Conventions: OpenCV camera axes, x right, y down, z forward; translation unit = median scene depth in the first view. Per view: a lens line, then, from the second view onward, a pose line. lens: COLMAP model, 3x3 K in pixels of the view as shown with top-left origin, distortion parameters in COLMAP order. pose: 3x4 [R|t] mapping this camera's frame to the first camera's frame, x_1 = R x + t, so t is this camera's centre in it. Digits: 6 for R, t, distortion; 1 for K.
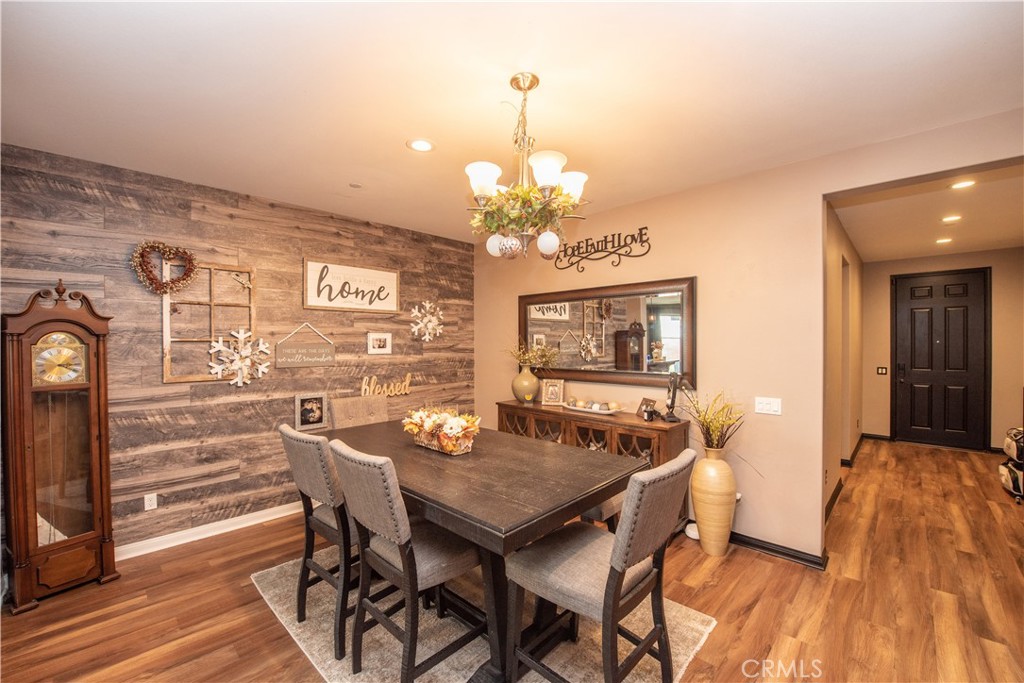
lens RADIAL K [[414.2, 0, 512.6], [0, 414.2, 344.1], [0, 0, 1]] dist [-0.016776, -0.001732]
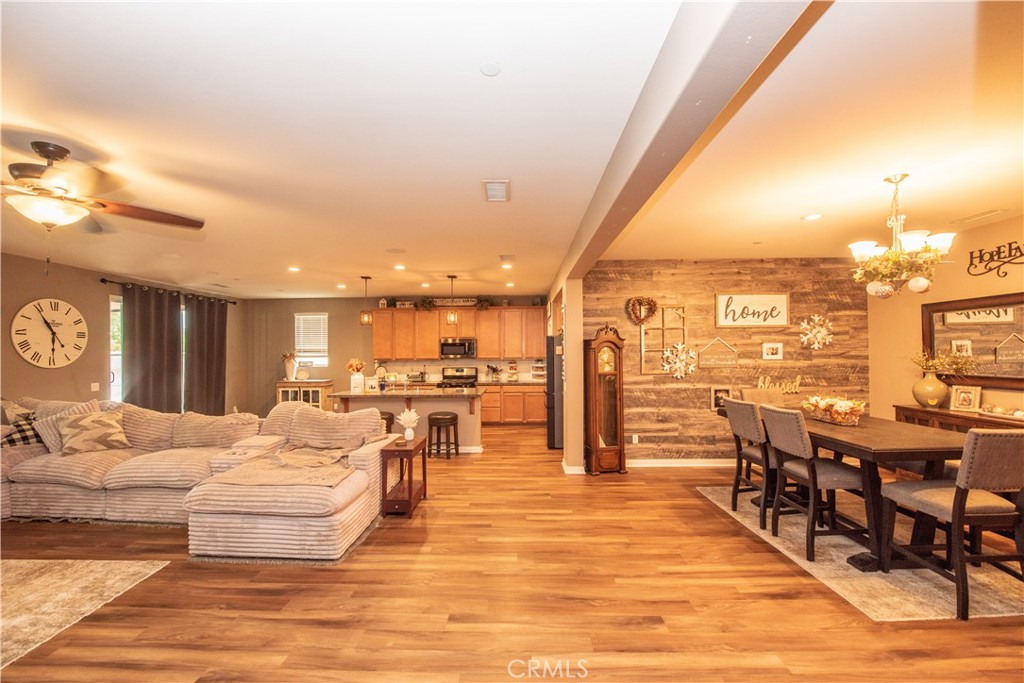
lens RADIAL K [[414.2, 0, 514.0], [0, 414.2, 348.5], [0, 0, 1]] dist [-0.016776, -0.001732]
pose [[0.677632, -0.009988, -0.735333, 0.089465], [0.005136, 0.999948, -0.008849, -0.003702], [0.735383, 0.002220, 0.677648, -0.552288]]
